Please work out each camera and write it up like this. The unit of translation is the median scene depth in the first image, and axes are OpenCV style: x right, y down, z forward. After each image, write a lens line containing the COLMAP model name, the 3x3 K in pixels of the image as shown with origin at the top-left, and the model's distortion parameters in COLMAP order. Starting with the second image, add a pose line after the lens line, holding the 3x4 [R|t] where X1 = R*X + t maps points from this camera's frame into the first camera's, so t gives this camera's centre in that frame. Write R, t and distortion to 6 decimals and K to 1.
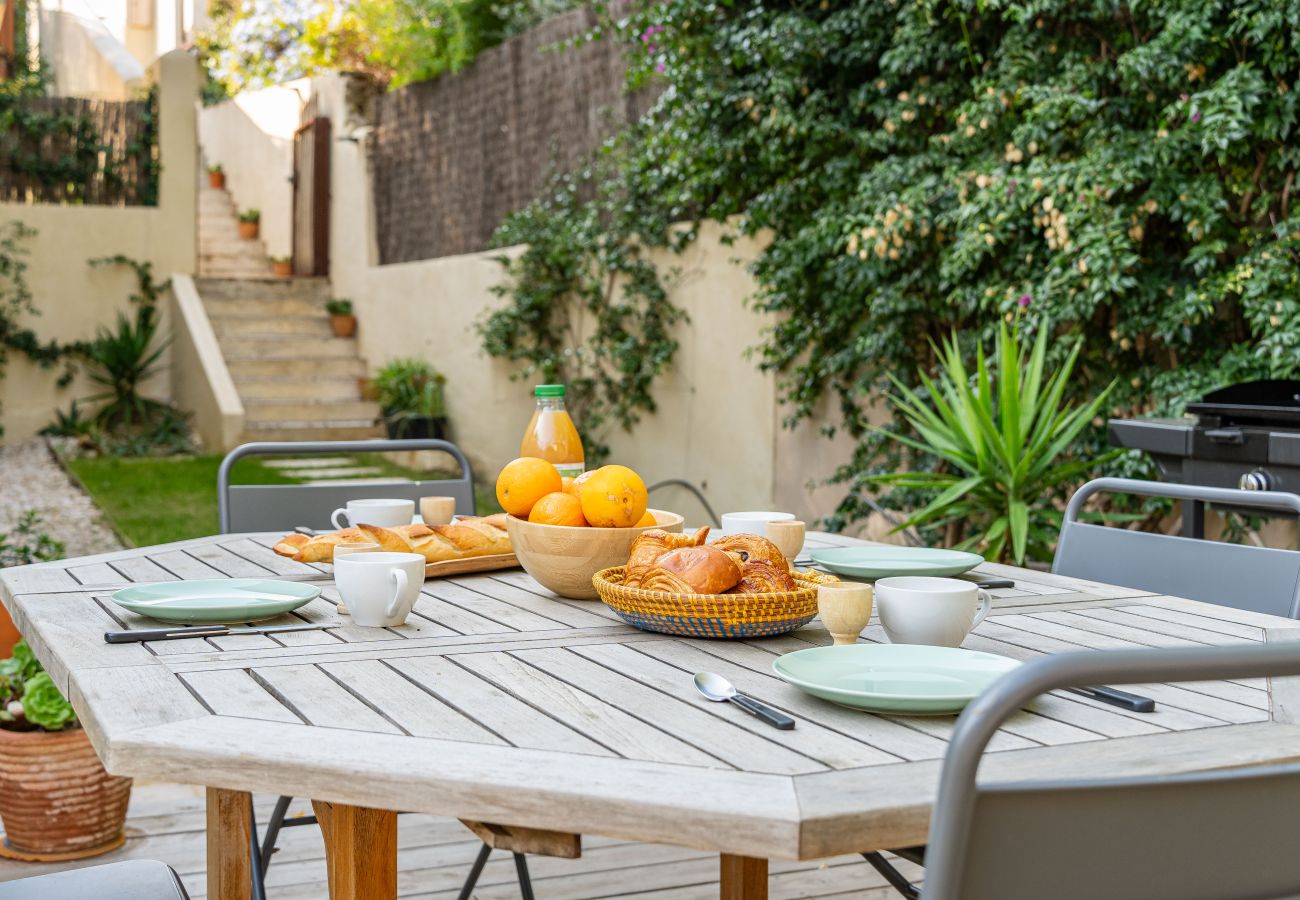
lens RADIAL K [[1625.4, 0, 652.3], [0, 1625.4, 448.0], [0, 0, 1]] dist [-0.054769, 0.000000]
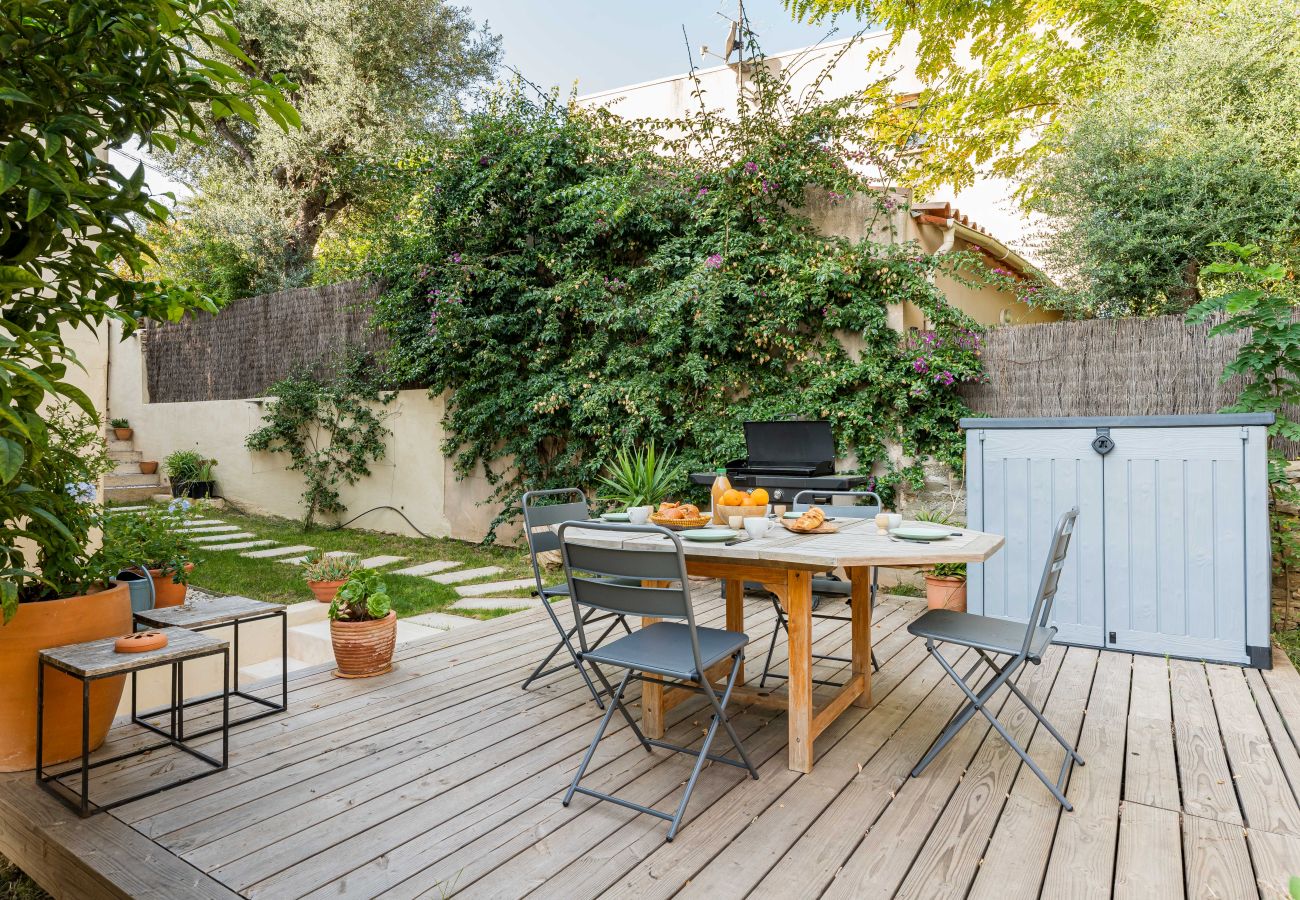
lens RADIAL K [[729.0, 0, 658.9], [0, 729.0, 448.0], [0, 0, 1]] dist [0.008754, -0.005513]
pose [[0.846793, -0.006057, 0.531888, -0.192108], [0.034363, 0.998469, -0.043338, -0.003792], [-0.530811, 0.054975, 0.845705, -0.041711]]
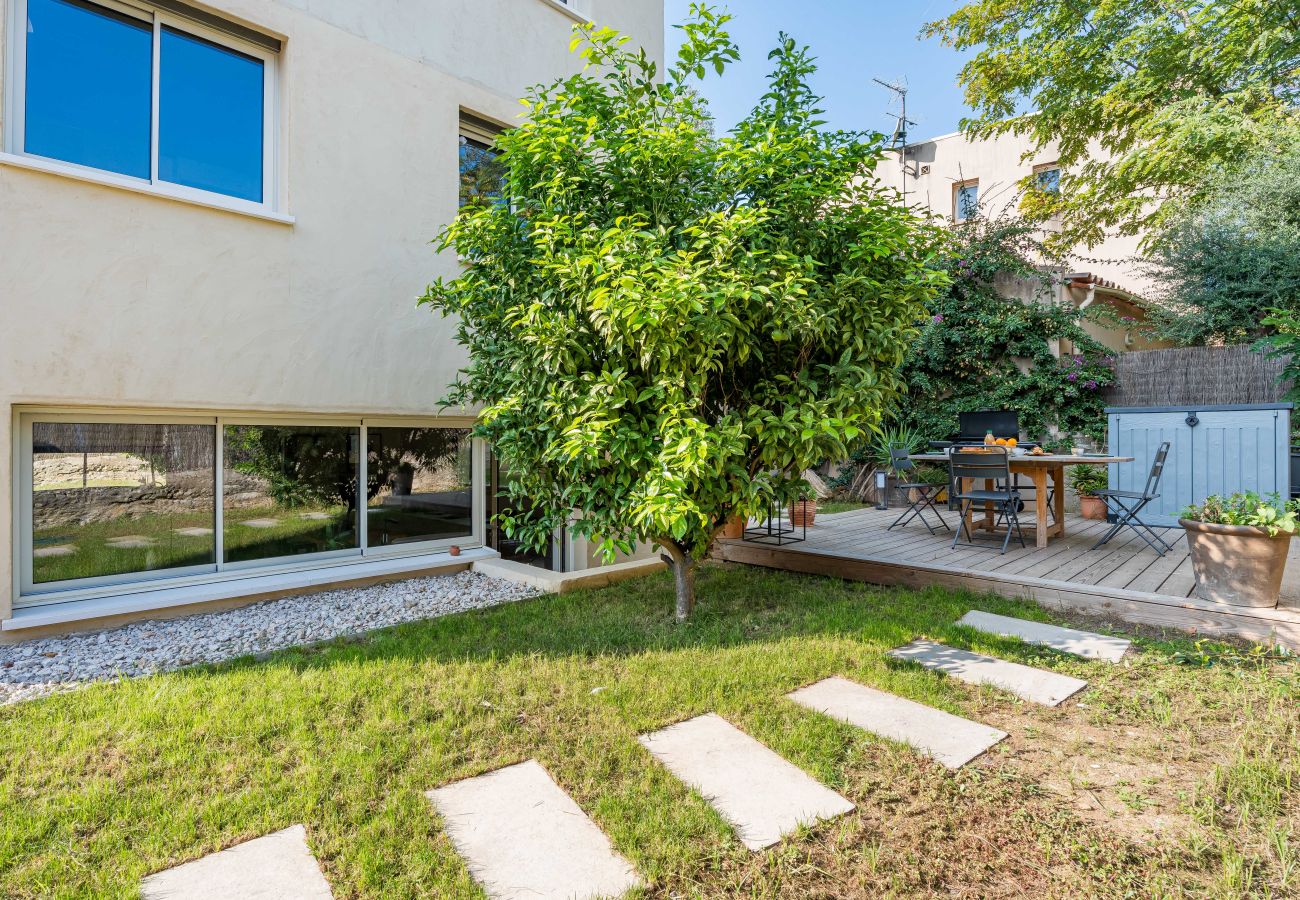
lens RADIAL K [[628.0, 0, 646.4], [0, 628.0, 448.2], [0, 0, 1]] dist [0.005045, 0.000285]
pose [[0.937242, -0.009598, 0.348547, -0.511967], [0.025562, 0.998823, -0.041232, 0.025182], [-0.347741, 0.047554, 0.936384, -0.235303]]
